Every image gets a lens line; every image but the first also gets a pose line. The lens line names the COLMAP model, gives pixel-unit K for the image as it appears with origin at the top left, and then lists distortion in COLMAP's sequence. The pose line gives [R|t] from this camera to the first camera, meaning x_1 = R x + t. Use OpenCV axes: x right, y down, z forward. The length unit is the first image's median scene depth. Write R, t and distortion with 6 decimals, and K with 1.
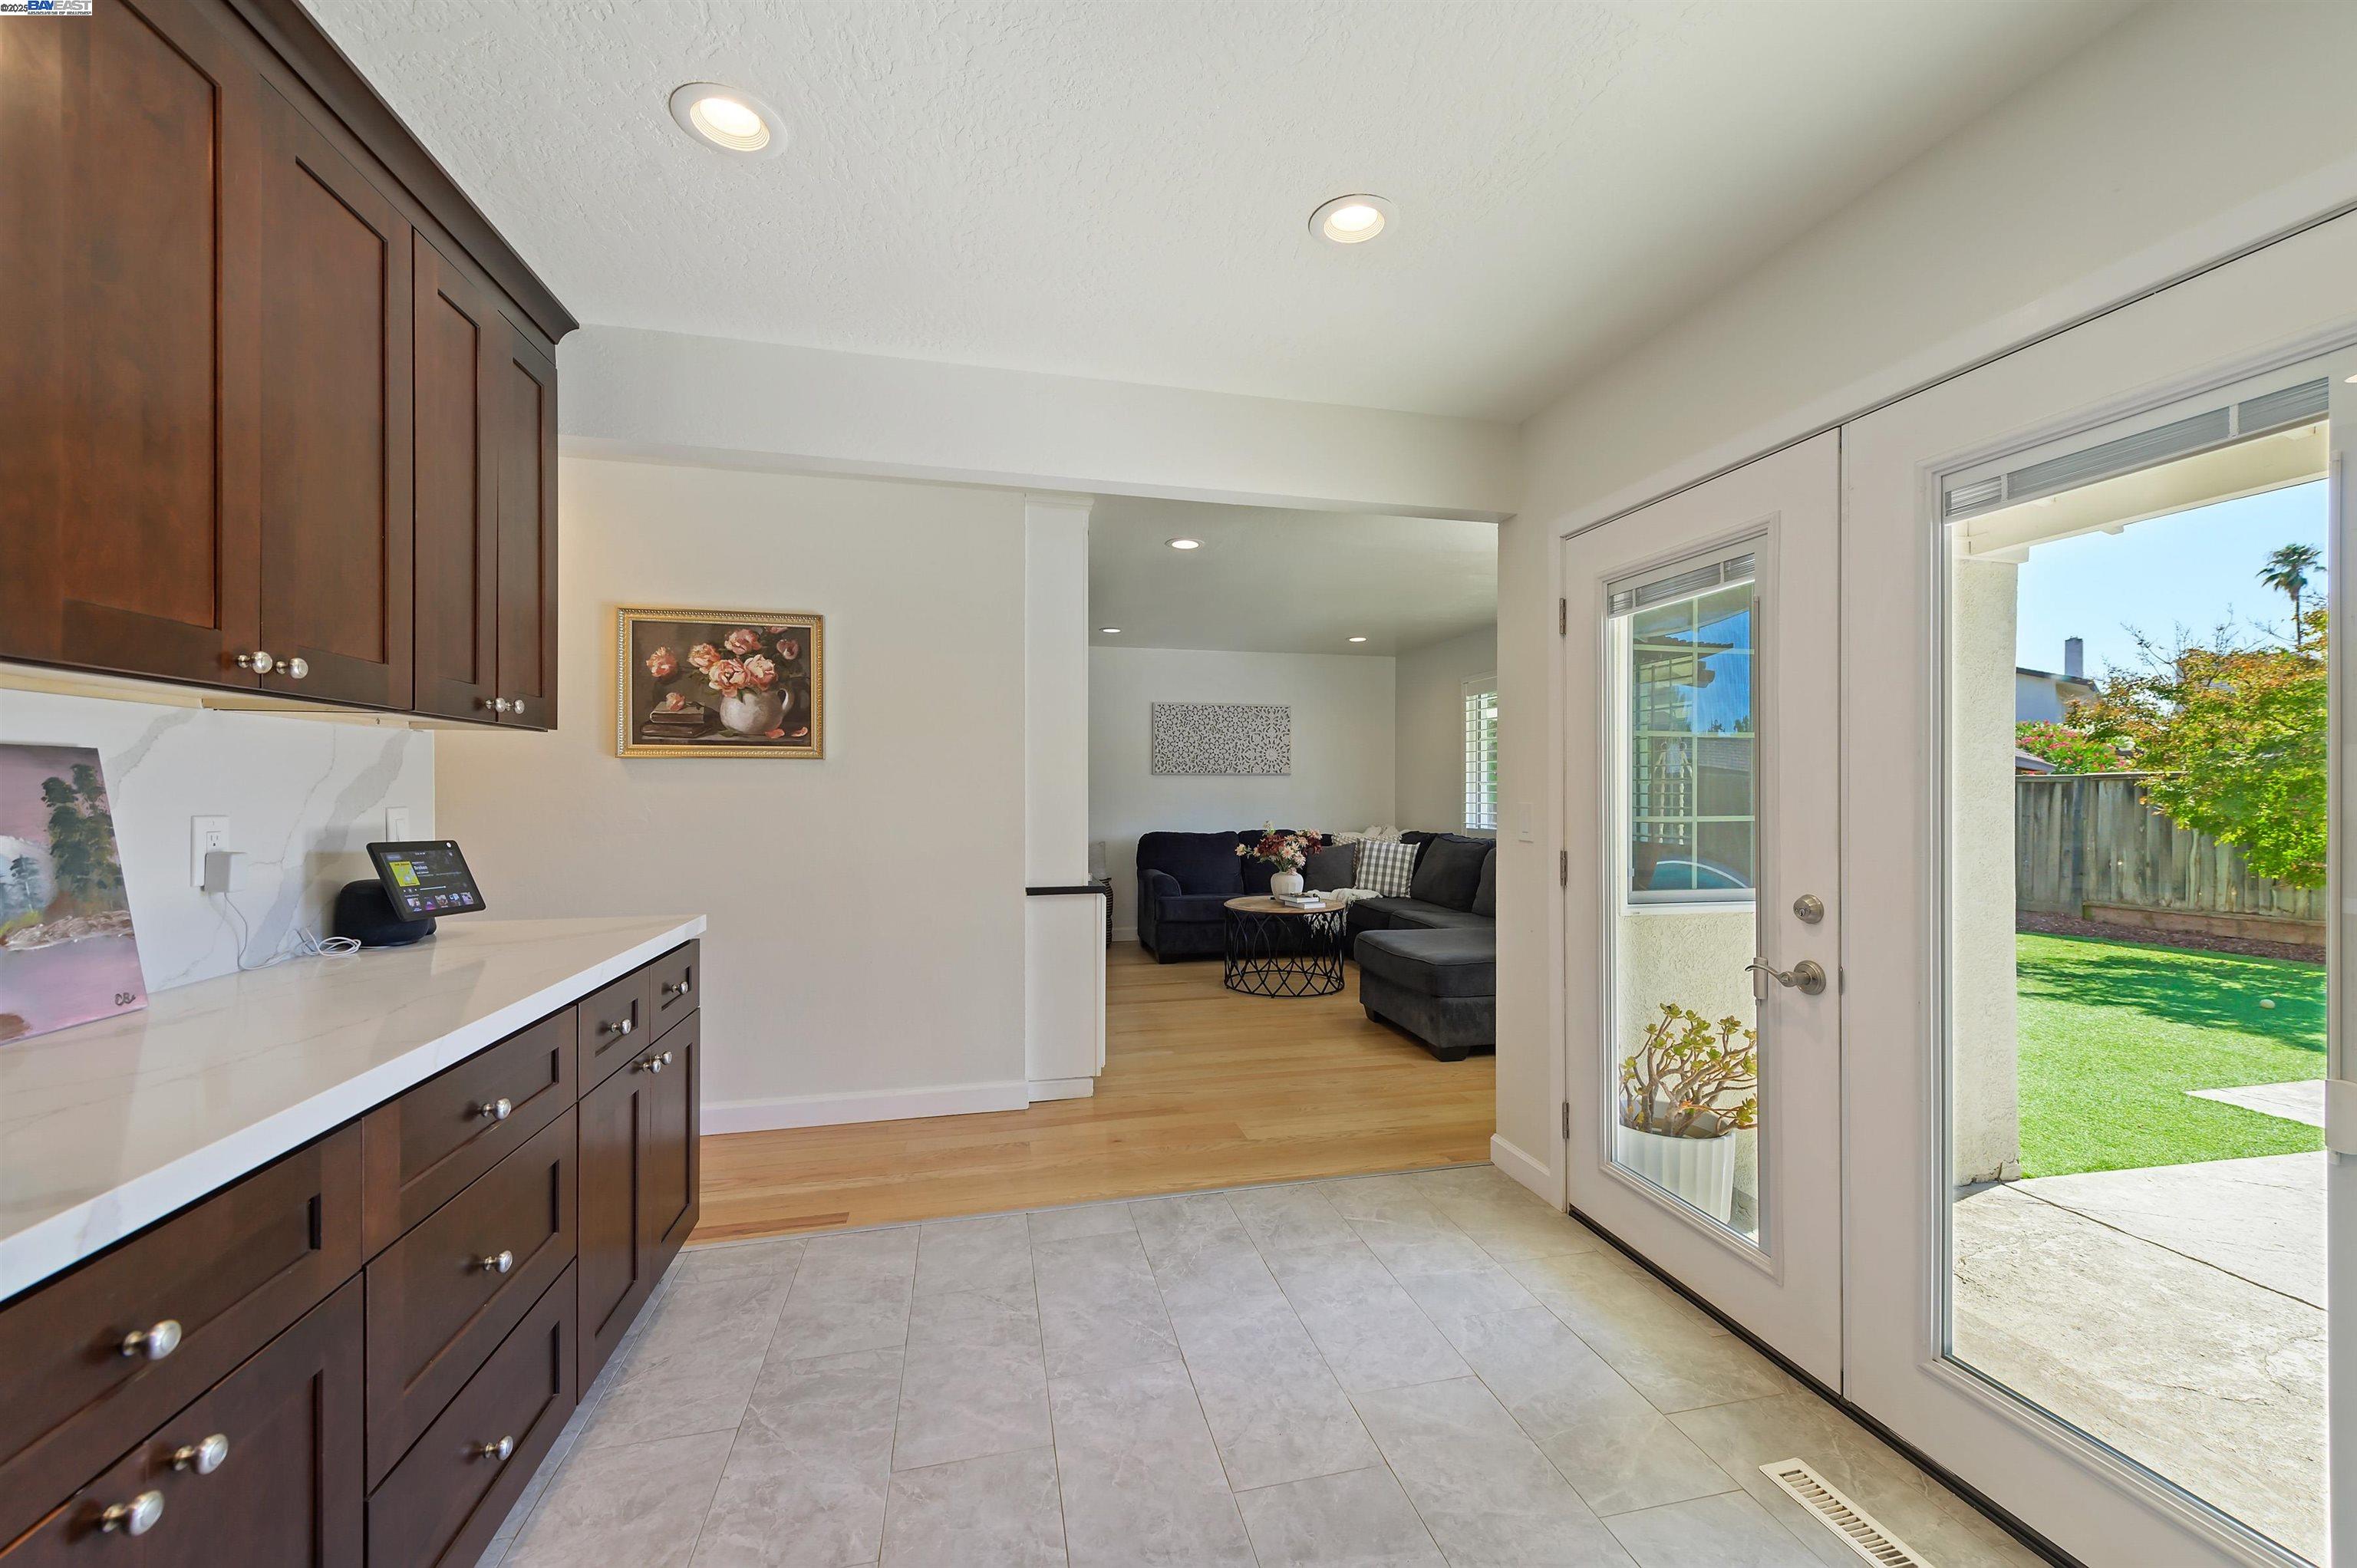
lens RADIAL K [[946.1, 0, 1190.0], [0, 946.1, 792.9], [0, 0, 1]] dist [0.014976, -0.004860]
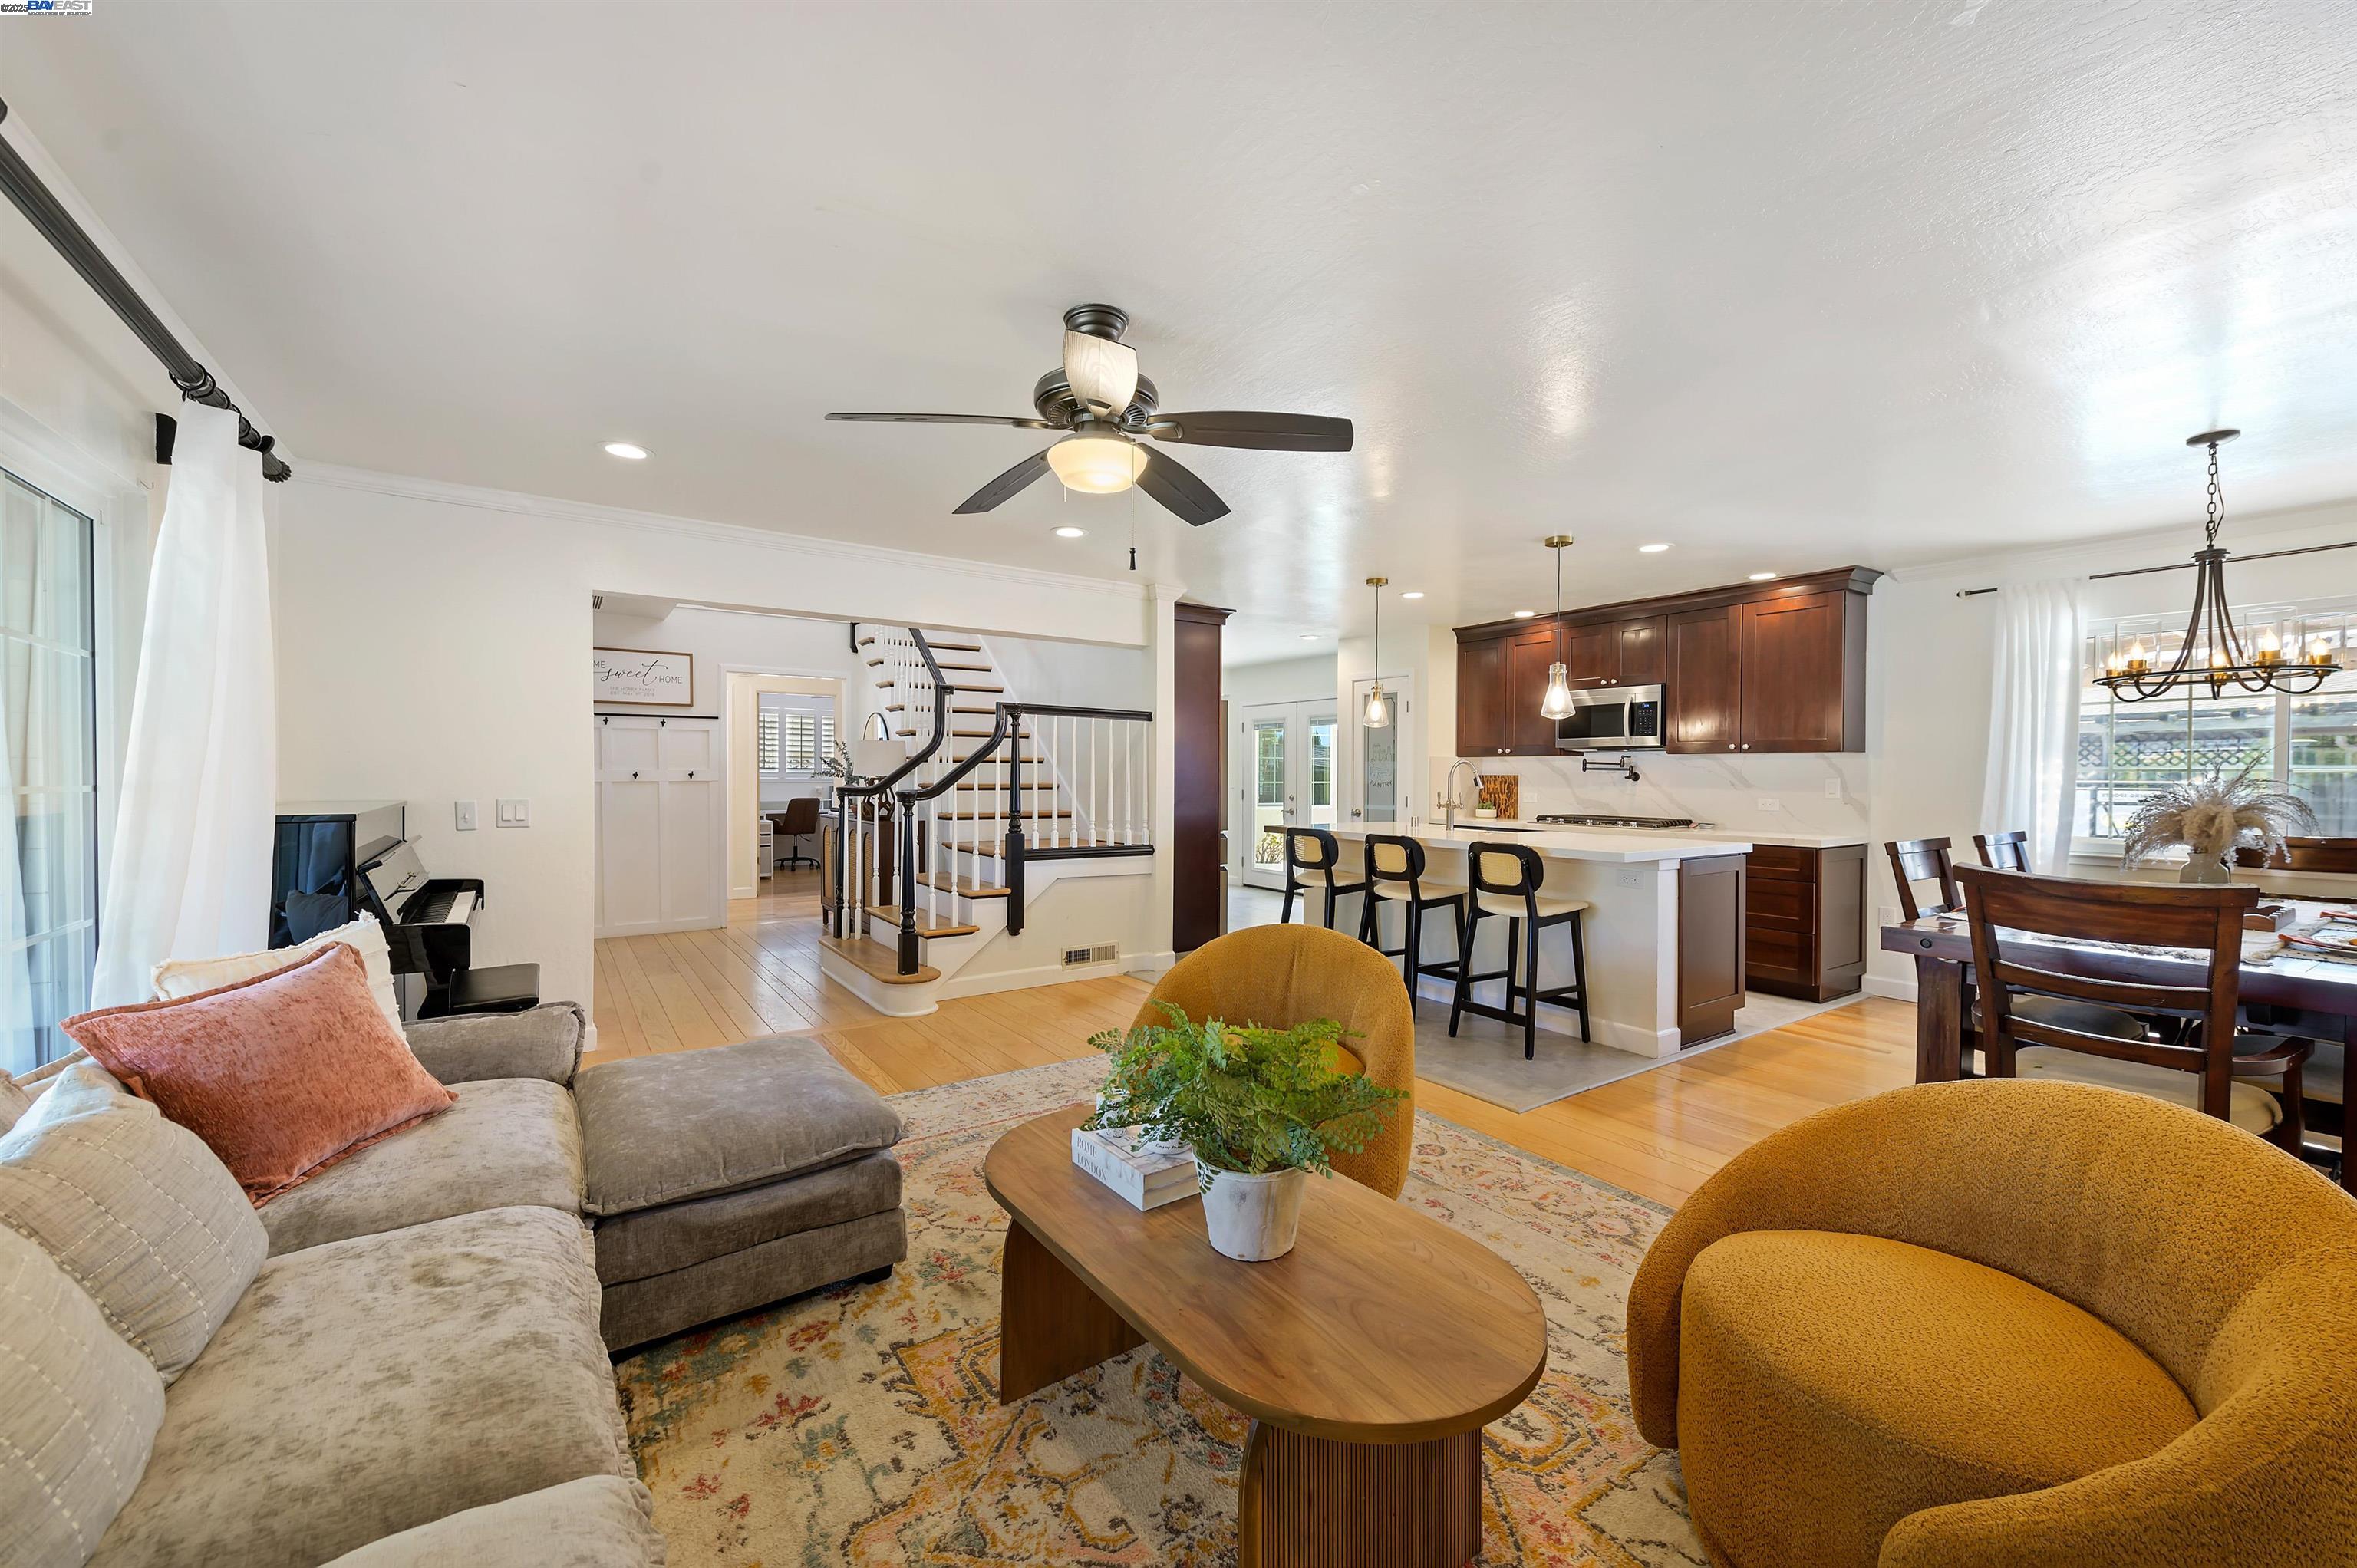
lens RADIAL K [[920.4, 0, 1194.3], [0, 920.4, 774.7], [0, 0, 1]] dist [0.016725, -0.005887]
pose [[0.926427, 0.004362, 0.376449, -0.470323], [-0.003491, 0.999989, -0.002995, 0.004338], [-0.376458, 0.001460, 0.926433, -0.939644]]
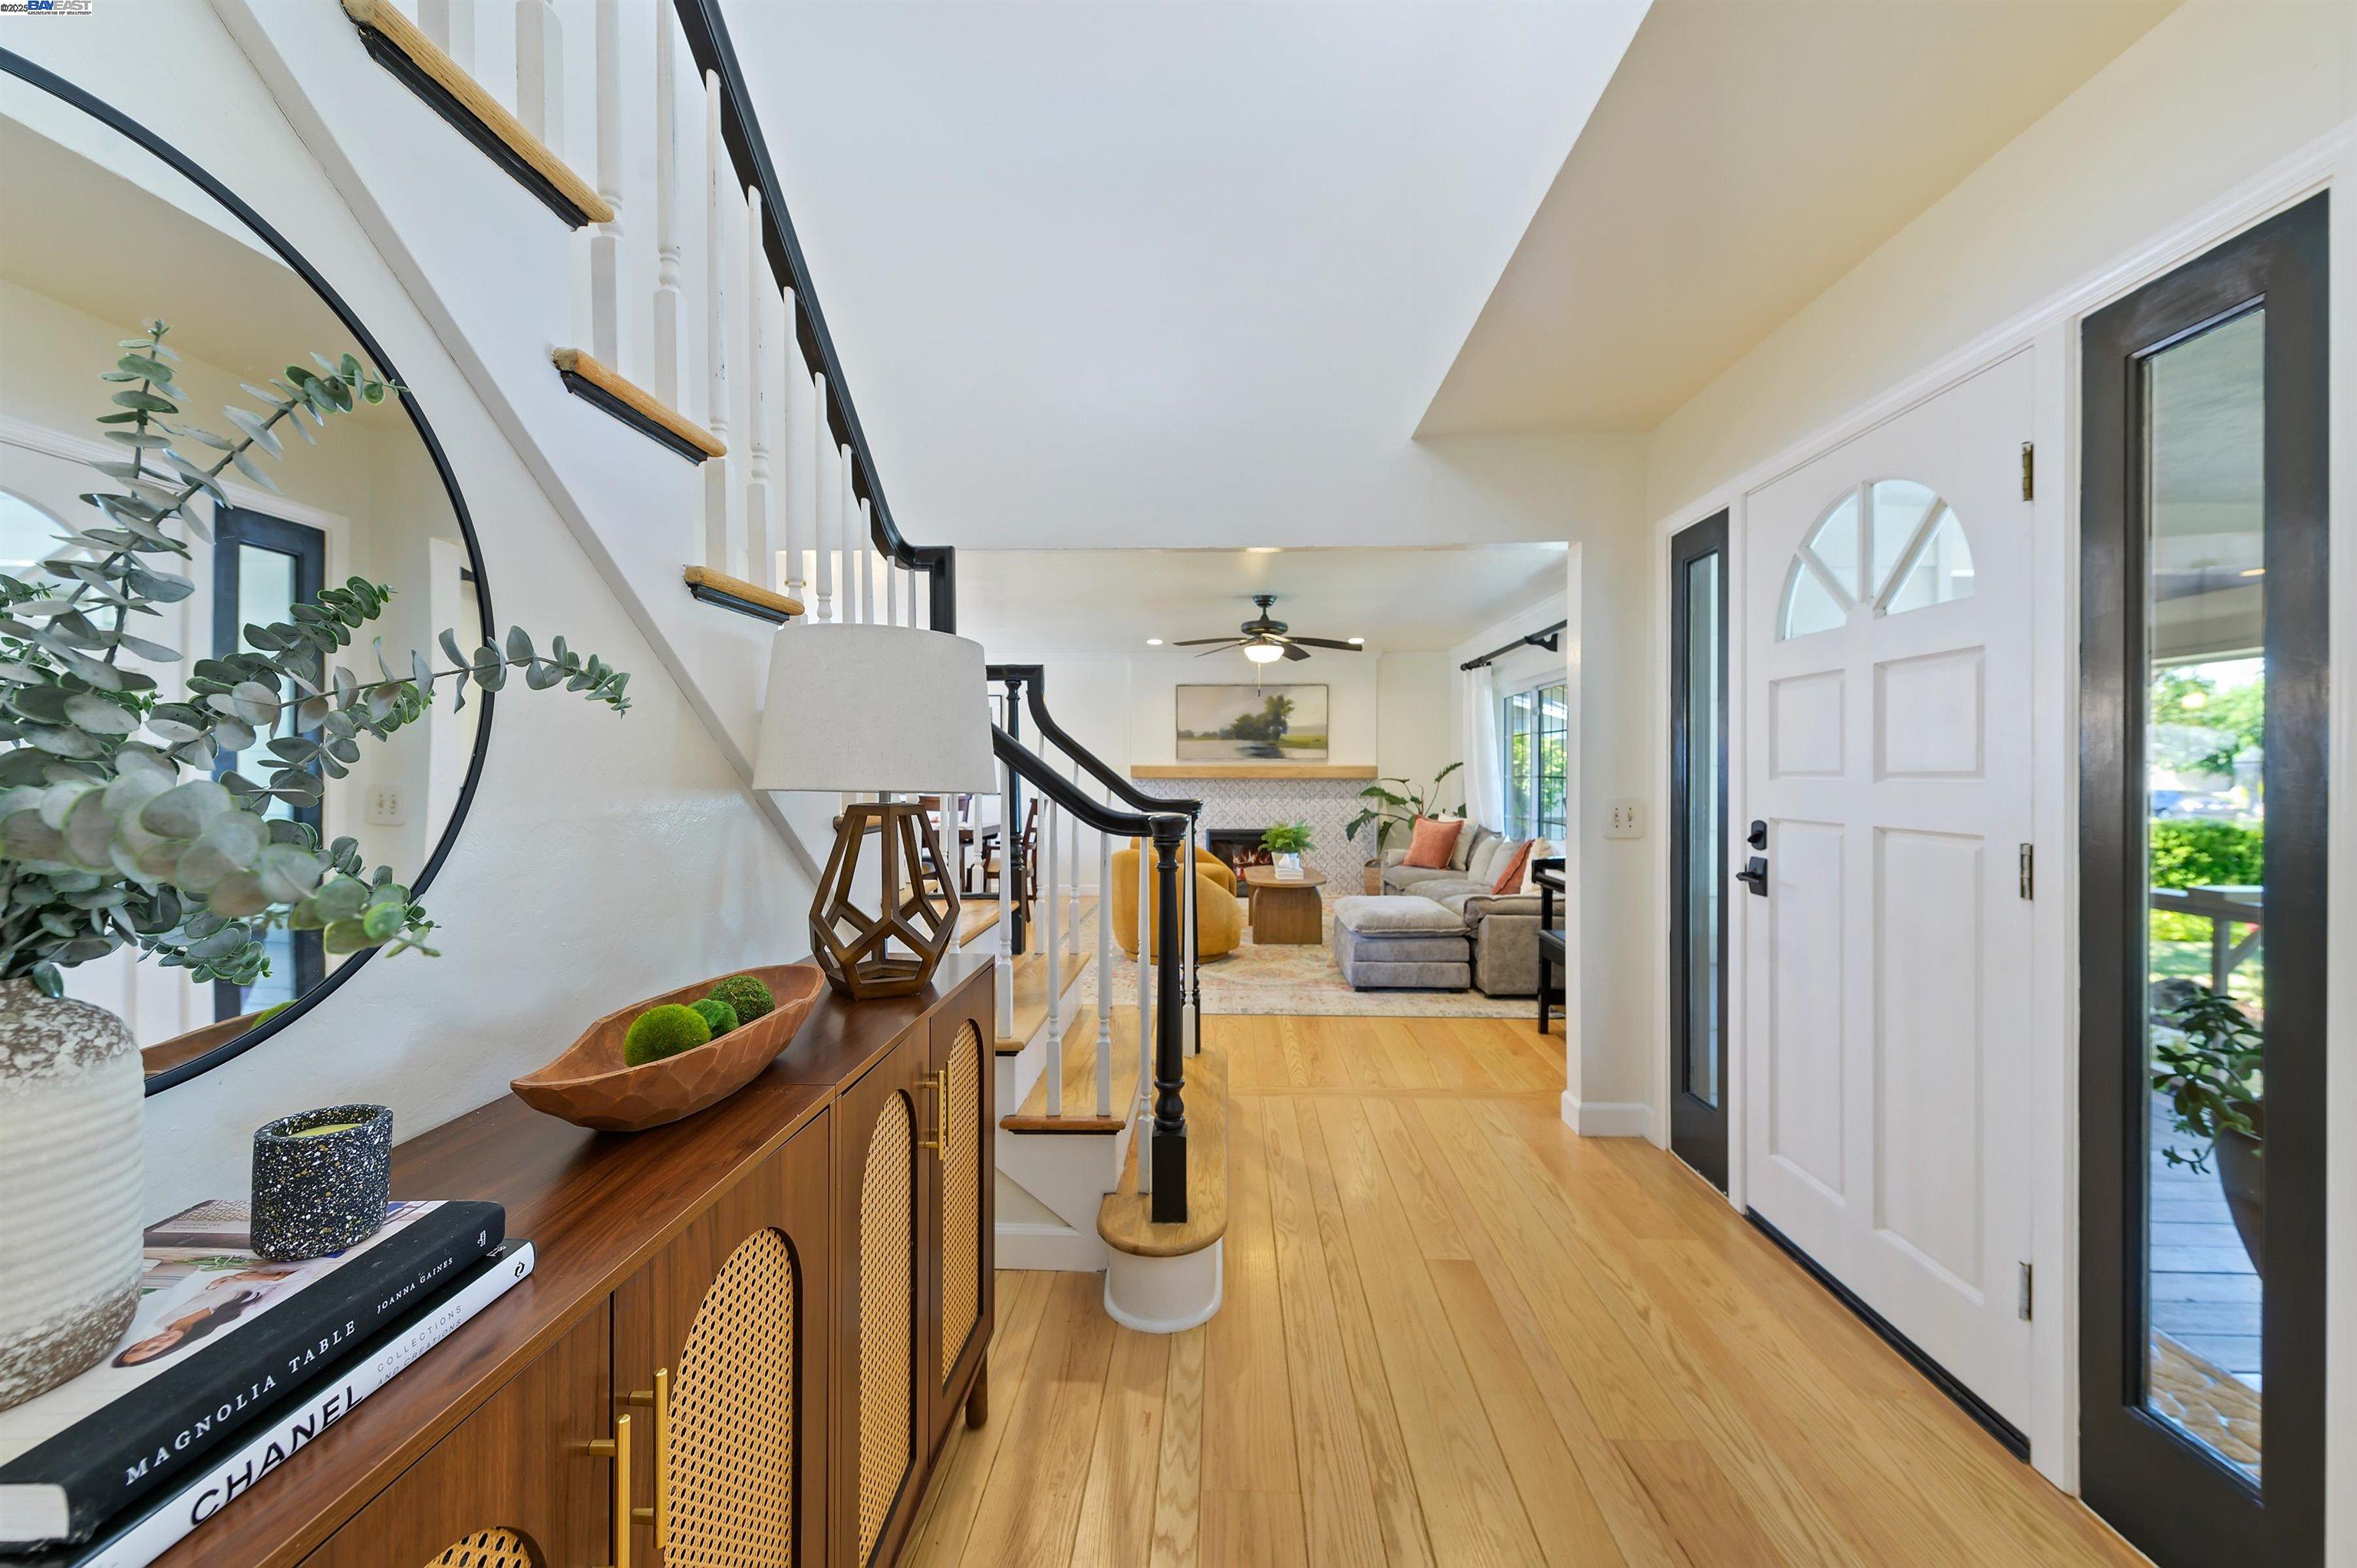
lens RADIAL K [[925.2, 0, 1197.8], [0, 925.2, 775.1], [0, 0, 1]] dist [0.016106, -0.005076]
pose [[-0.967136, -0.002898, 0.254242, -0.540789], [0.000332, 0.999920, 0.012660, -0.005418], [-0.254258, 0.012329, -0.967058, 0.293943]]
